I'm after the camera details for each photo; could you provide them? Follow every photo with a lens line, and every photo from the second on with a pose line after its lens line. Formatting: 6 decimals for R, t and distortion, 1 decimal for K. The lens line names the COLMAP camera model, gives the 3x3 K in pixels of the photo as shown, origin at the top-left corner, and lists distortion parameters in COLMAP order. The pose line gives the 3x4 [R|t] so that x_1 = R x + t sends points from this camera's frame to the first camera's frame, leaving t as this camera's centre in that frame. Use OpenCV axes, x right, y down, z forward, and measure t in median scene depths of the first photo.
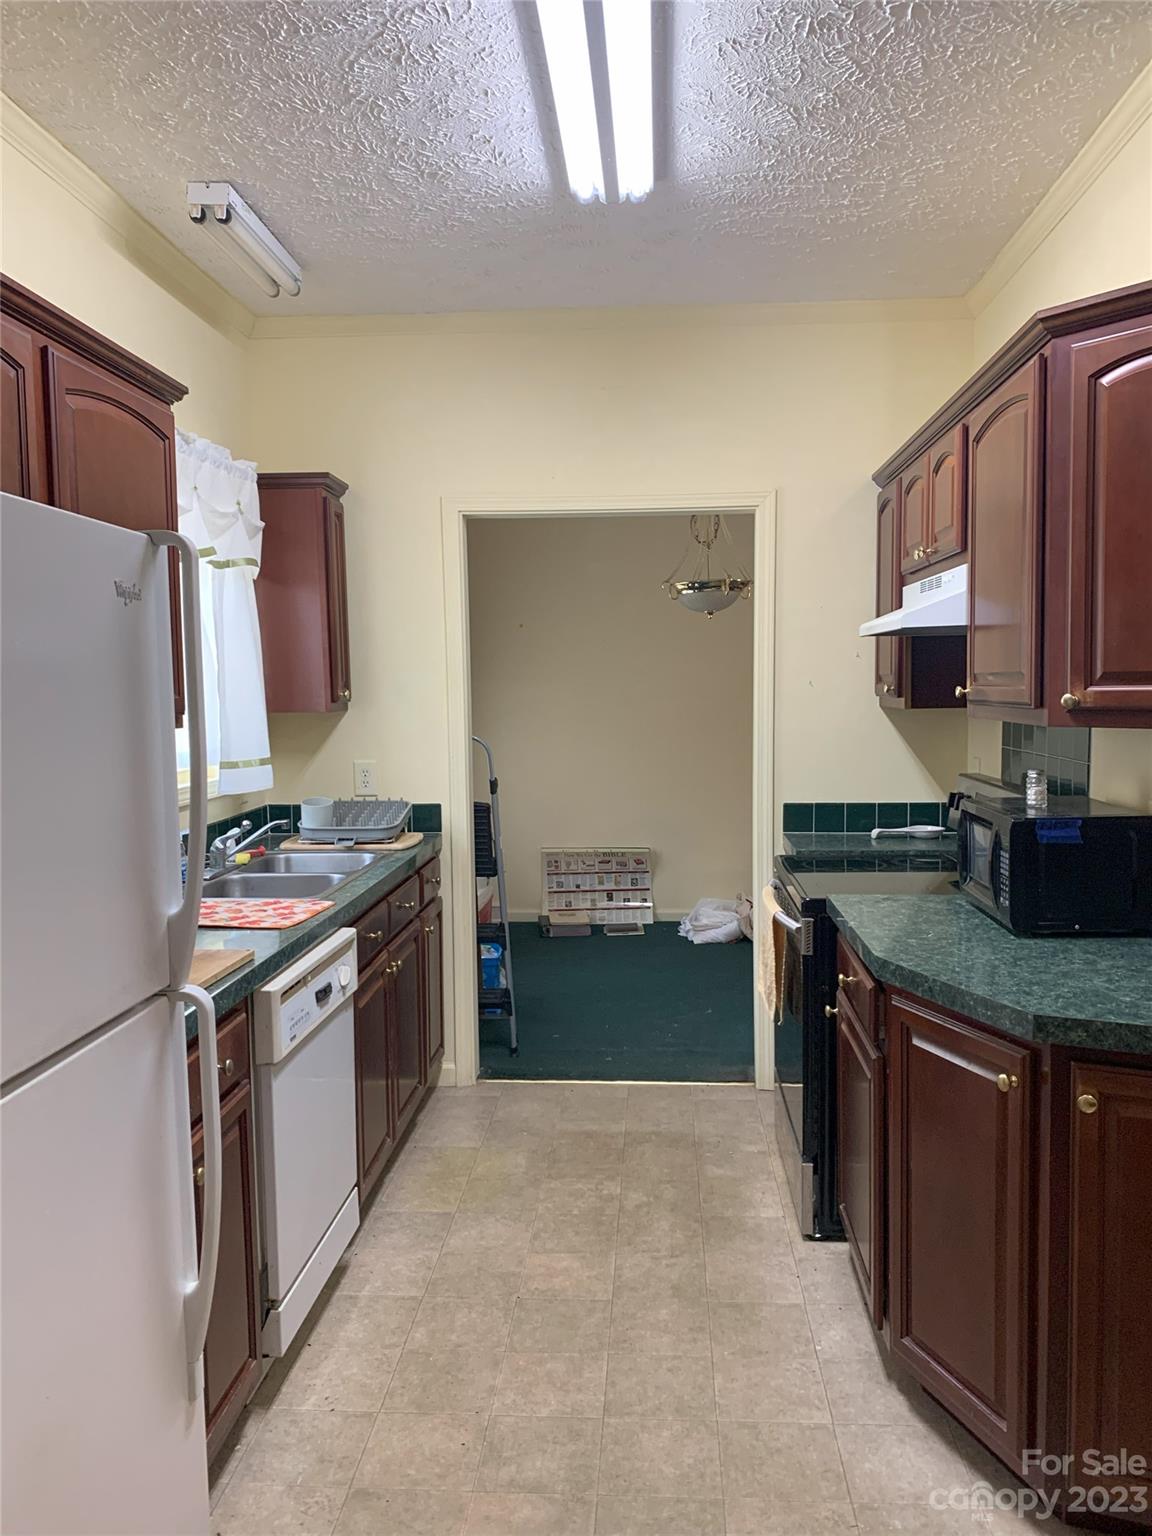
lens RADIAL K [[1178.2, 0, 608.3], [0, 1178.2, 762.1], [0, 0, 1]] dist [0.014151, -0.014603]
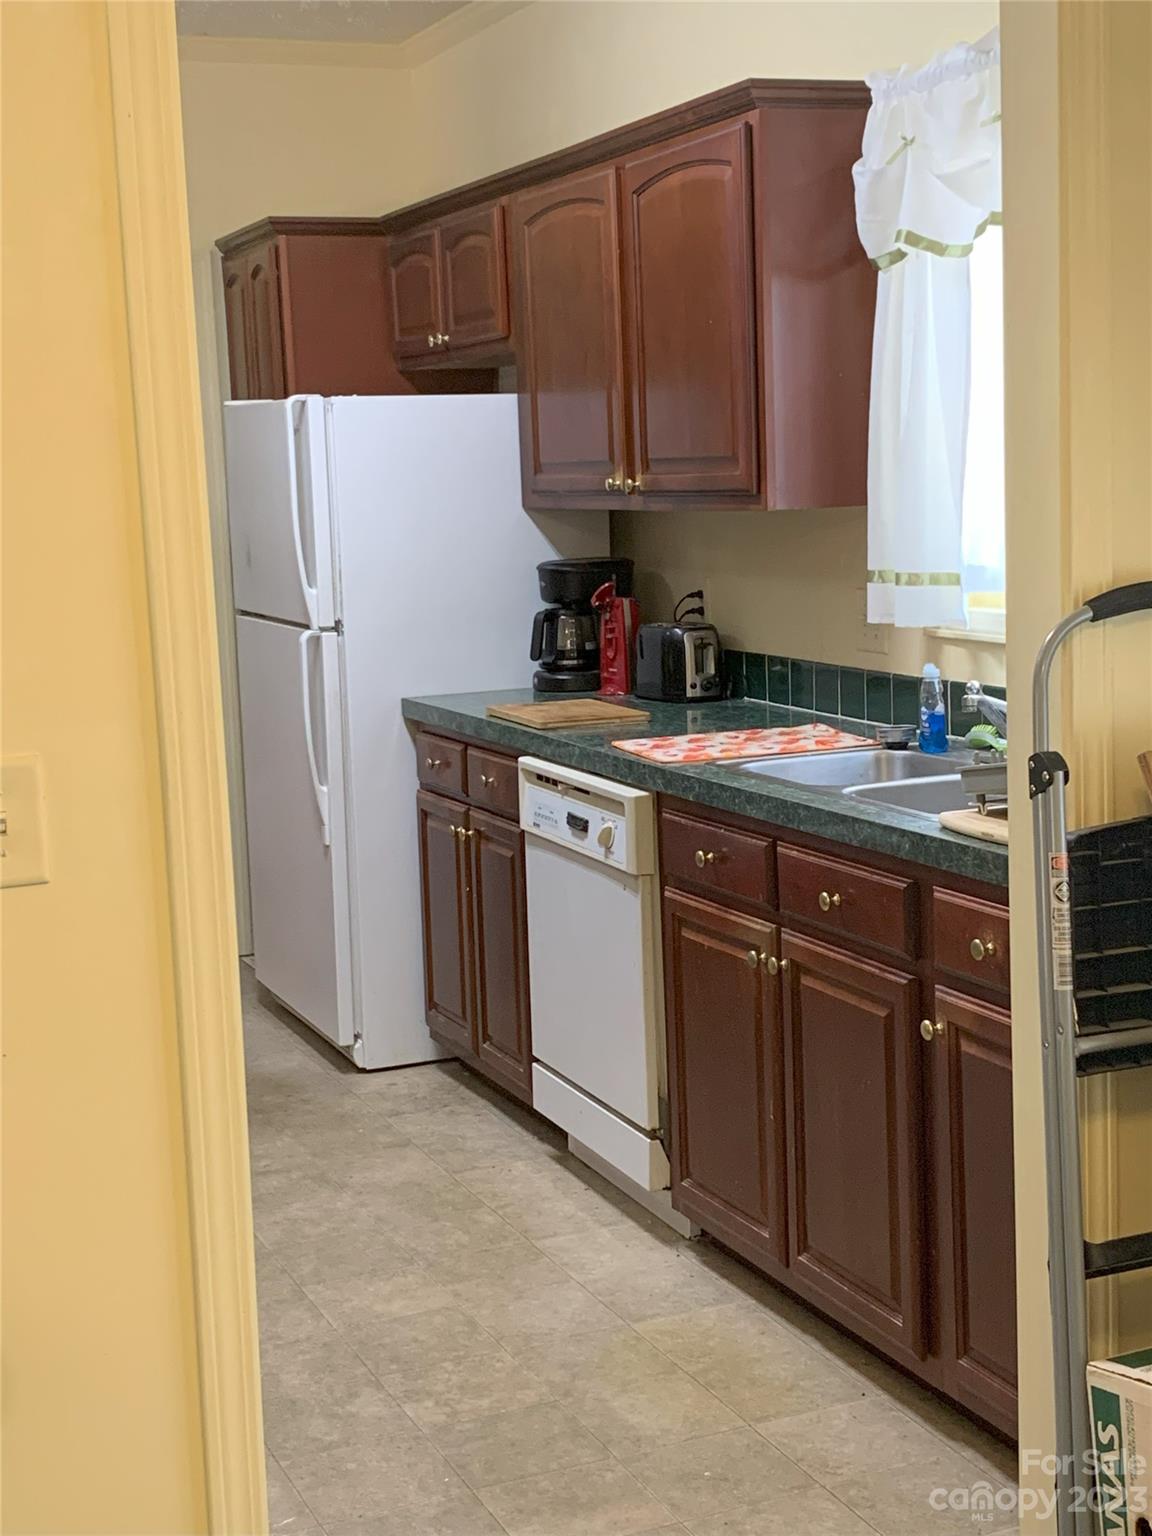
lens RADIAL K [[2219.8, 0, 578.8], [0, 2219.8, 763.7], [0, 0, 1]] dist [0.119065, 0.000000]
pose [[-0.901366, 0.099465, -0.421480, 0.321856], [0.013649, 0.979307, 0.201918, -0.128257], [0.432842, 0.176249, -0.884072, 1.772430]]
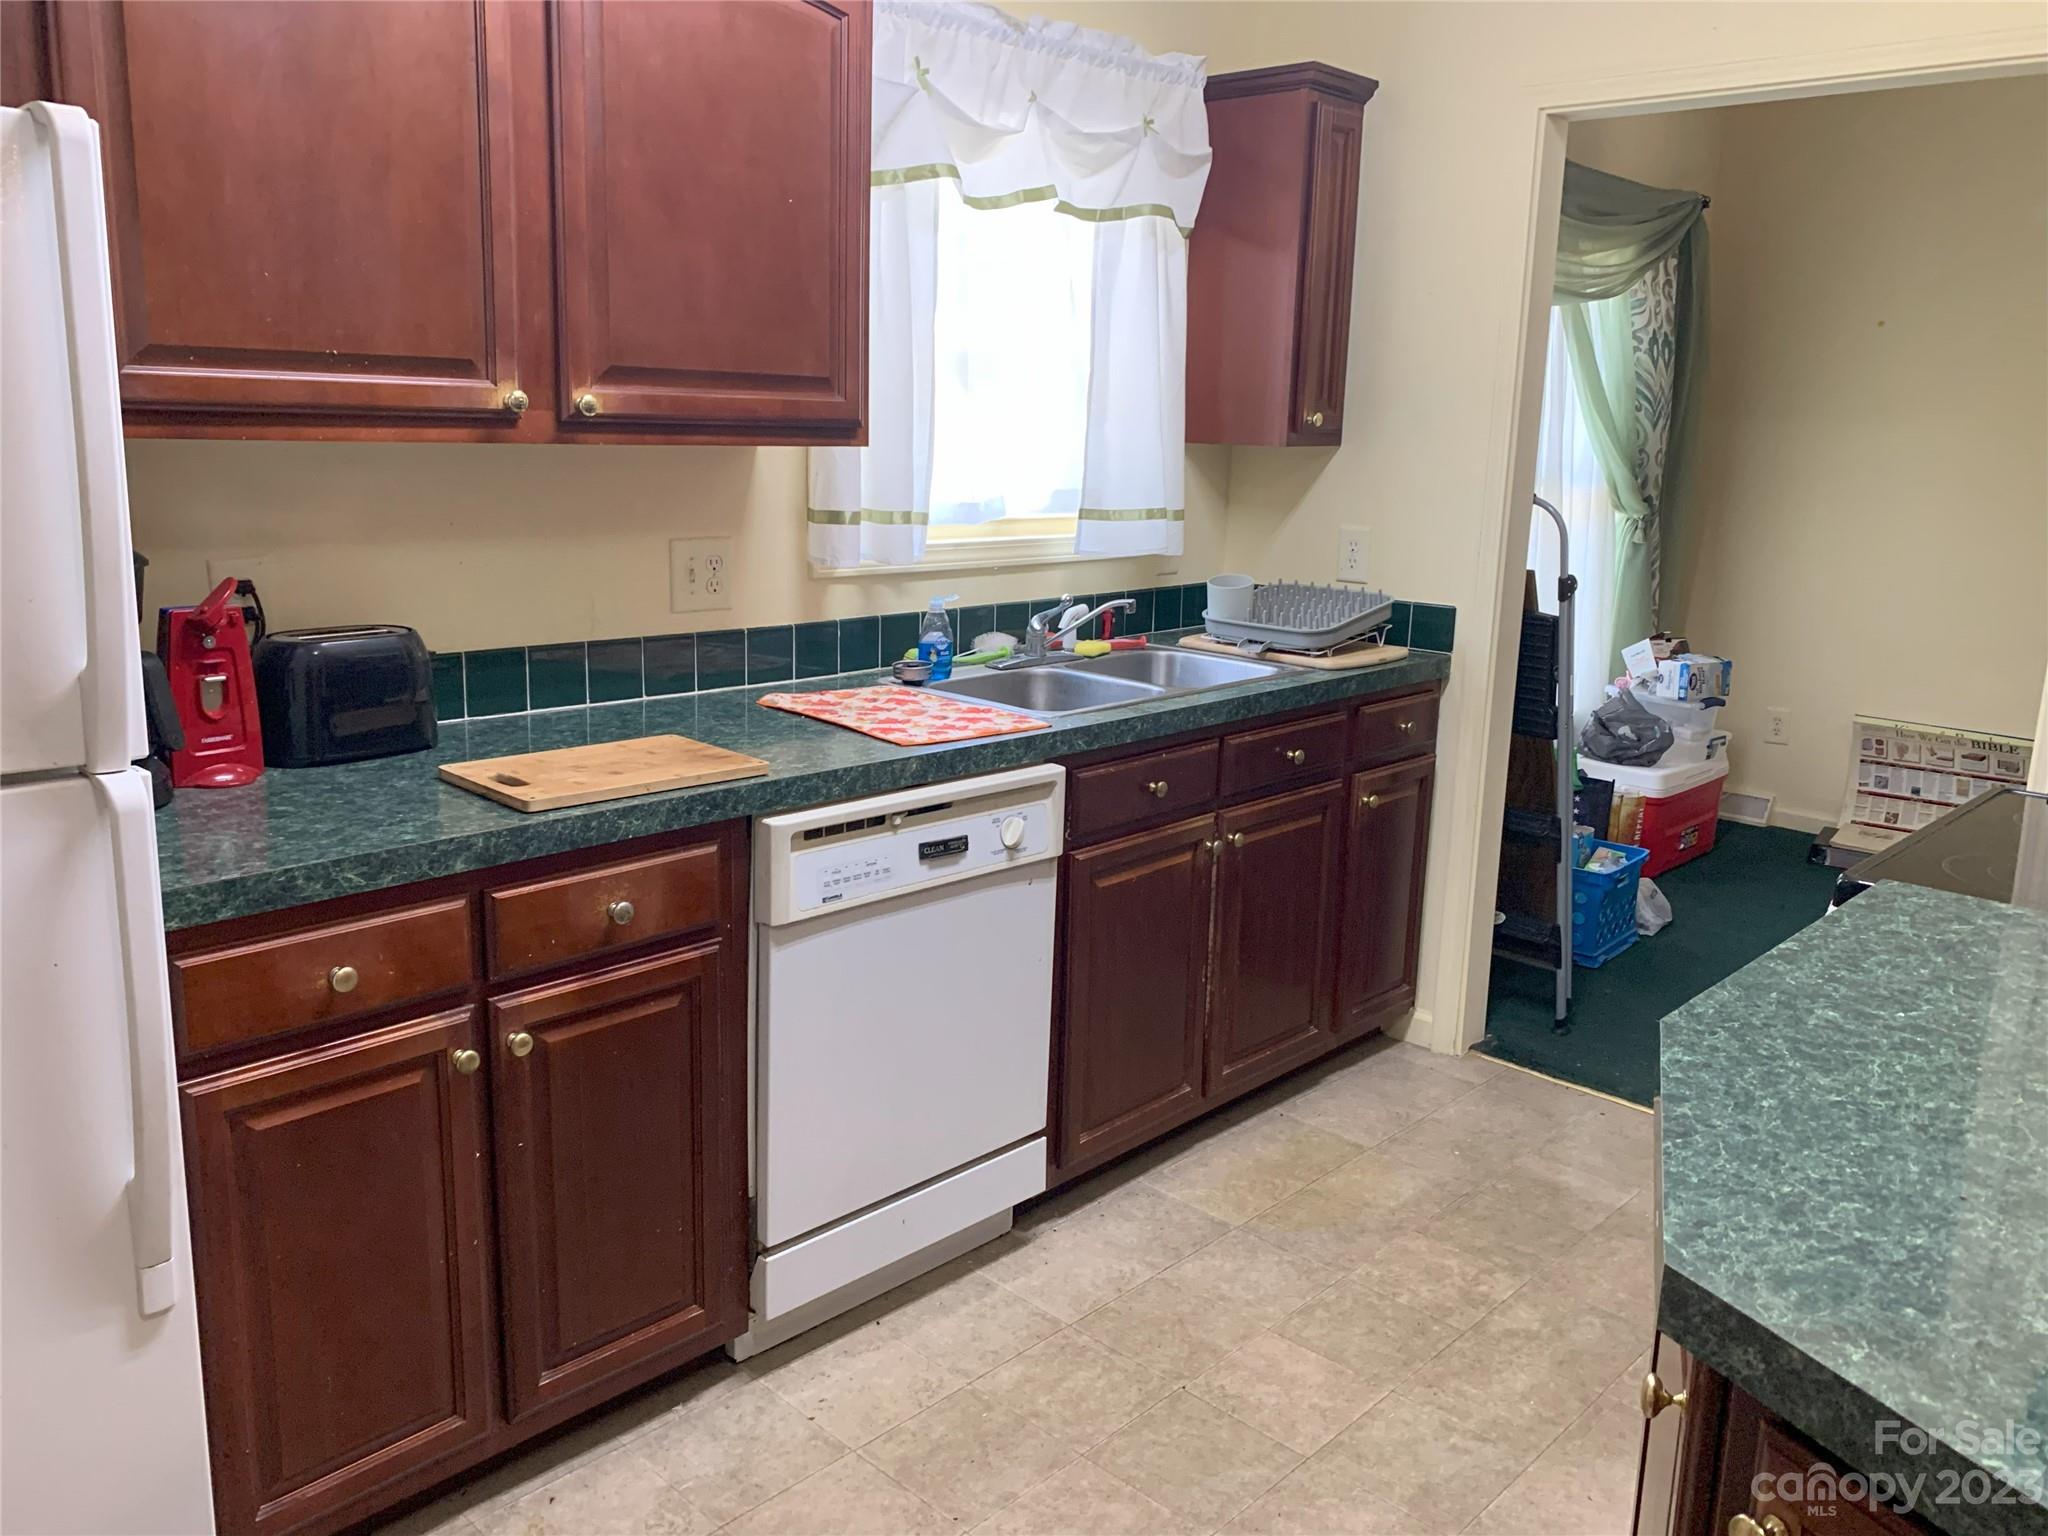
lens RADIAL K [[1570.9, 0, 1029.1], [0, 1570.9, 743.0], [0, 0, 1]] dist [0.014151, -0.014603]
pose [[0.754492, 0.164578, -0.635339, 0.261296], [-0.082405, 0.984143, 0.157073, -0.006749], [0.651115, -0.066155, 0.756090, 0.259866]]
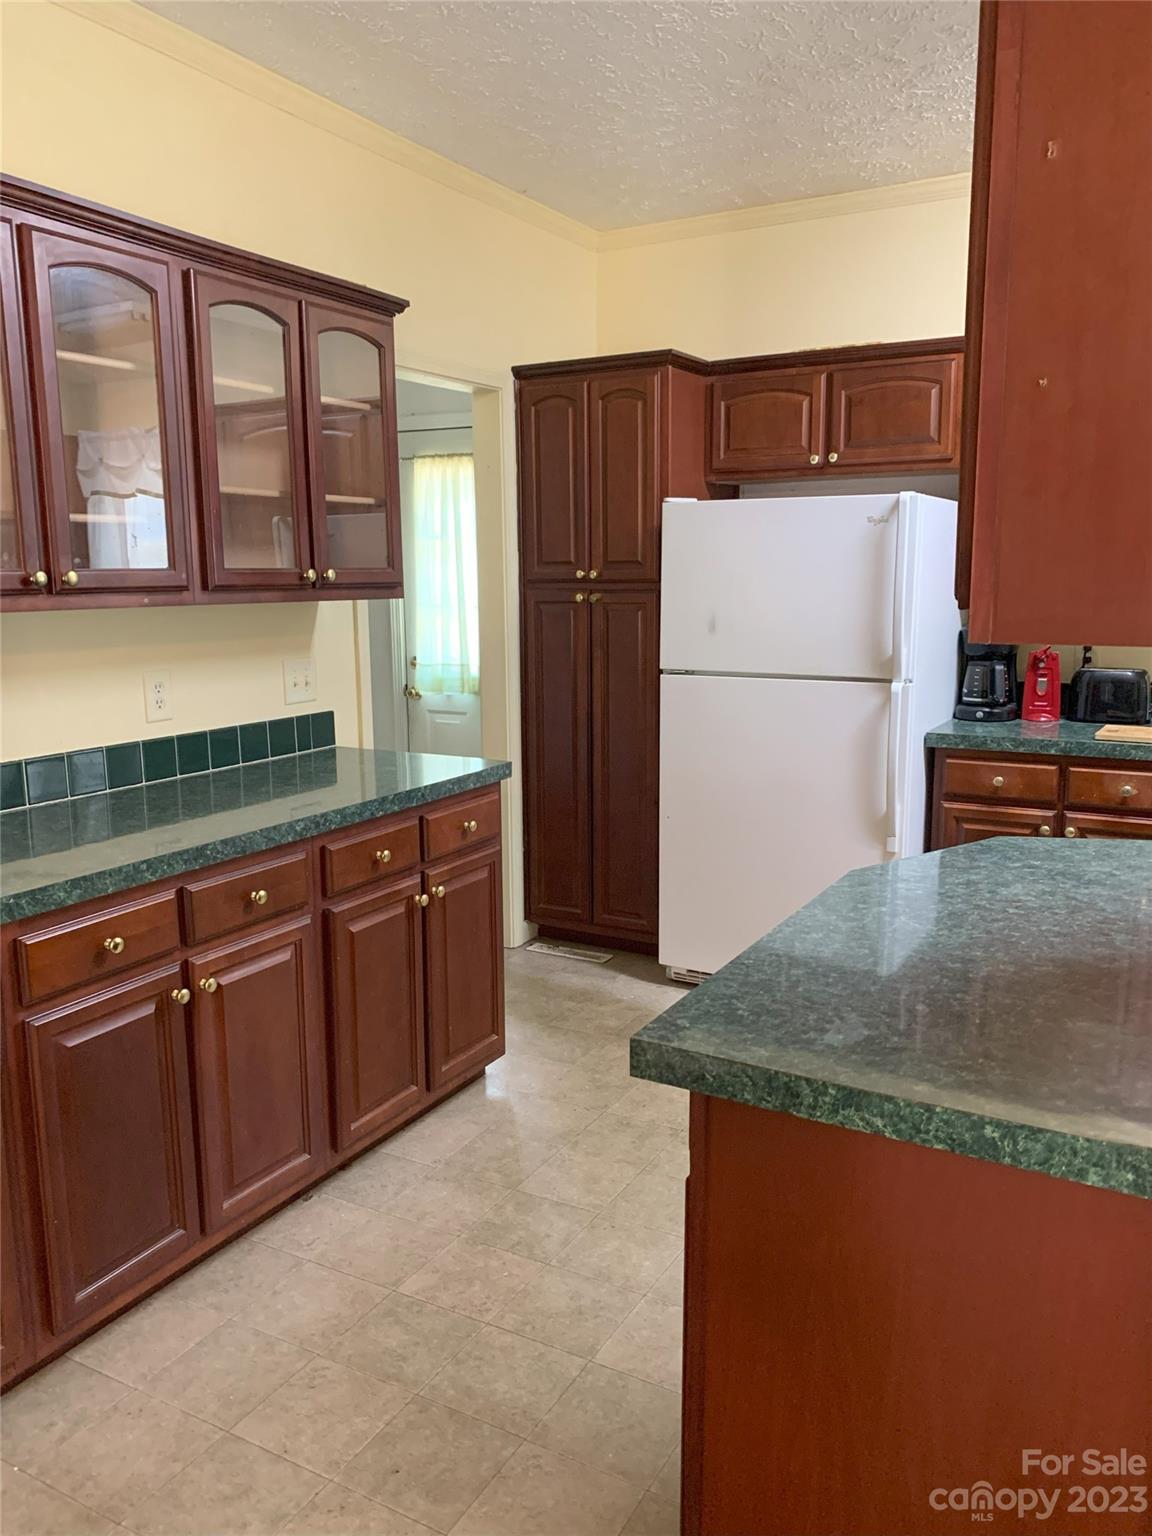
lens RADIAL K [[1178.2, 0, 582.4], [0, 1178.2, 773.1], [0, 0, 1]] dist [0.014151, -0.014603]
pose [[-0.440614, 0.167722, -0.881889, 0.827985], [-0.051855, 0.975996, 0.211527, -0.039792], [0.896198, 0.138933, -0.421340, 0.584451]]
